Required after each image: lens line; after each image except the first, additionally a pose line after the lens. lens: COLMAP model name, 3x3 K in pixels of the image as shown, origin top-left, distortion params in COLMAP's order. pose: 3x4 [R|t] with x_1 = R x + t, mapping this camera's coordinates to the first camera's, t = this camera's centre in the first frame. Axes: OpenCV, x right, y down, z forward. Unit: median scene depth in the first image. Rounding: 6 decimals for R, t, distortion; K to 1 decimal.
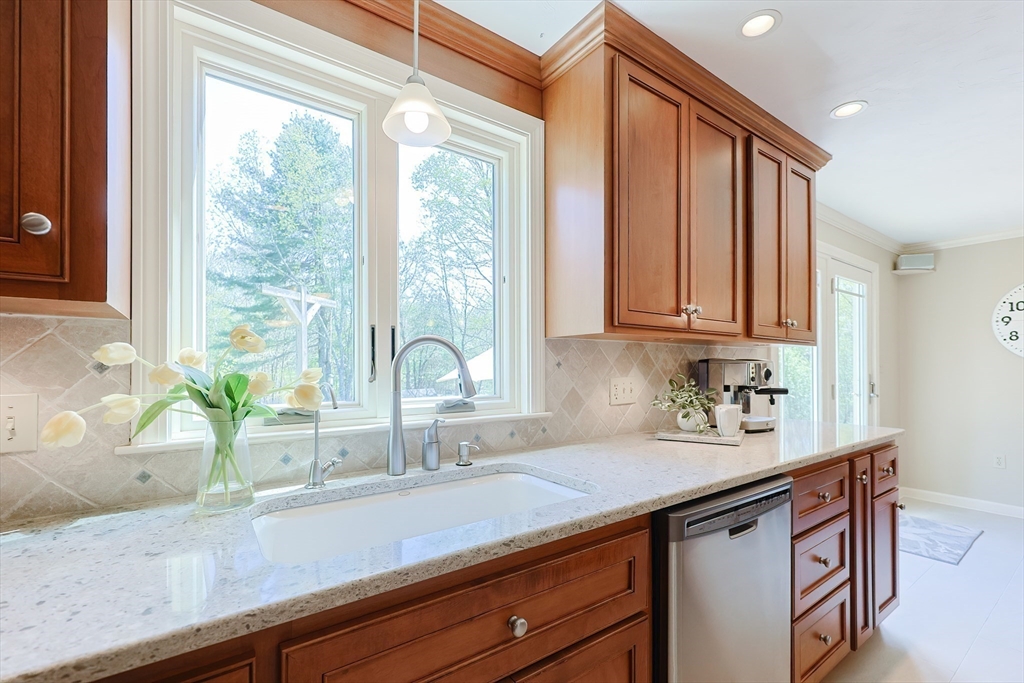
lens RADIAL K [[441.0, 0, 508.8], [0, 441.0, 360.6], [0, 0, 1]] dist [-0.001979, -0.000140]
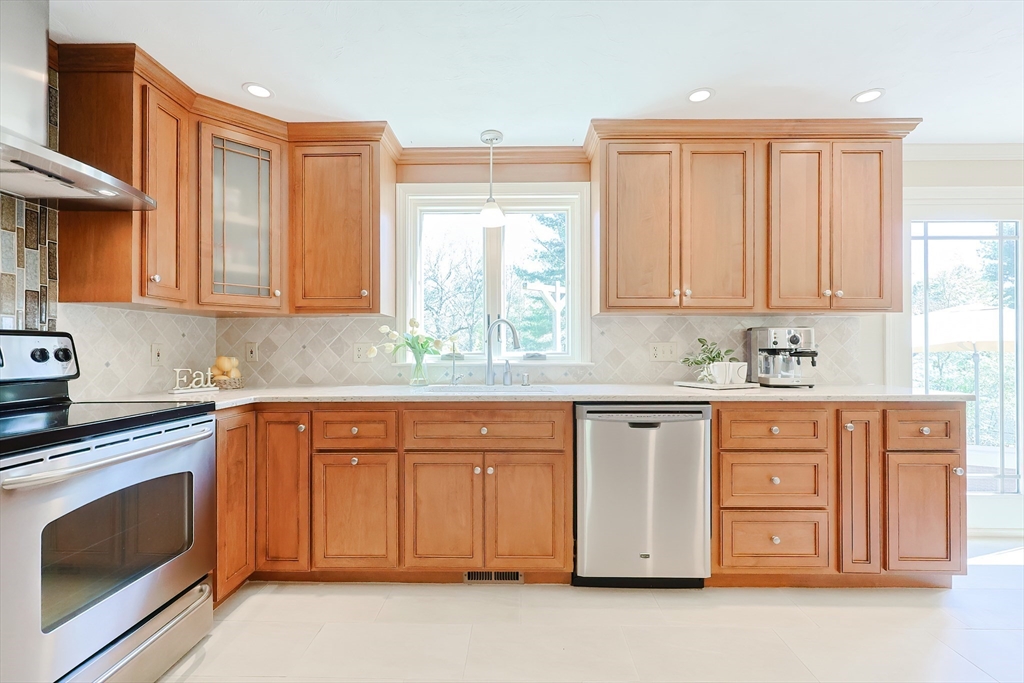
lens RADIAL K [[444.2, 0, 512.0], [0, 444.2, 341.5], [0, 0, 1]] dist [0.000063, 0.000019]
pose [[0.803606, -0.005691, -0.595135, 0.839527], [0.006961, 0.999976, -0.000162, 0.038682], [0.595121, -0.004013, 0.803626, -0.489196]]
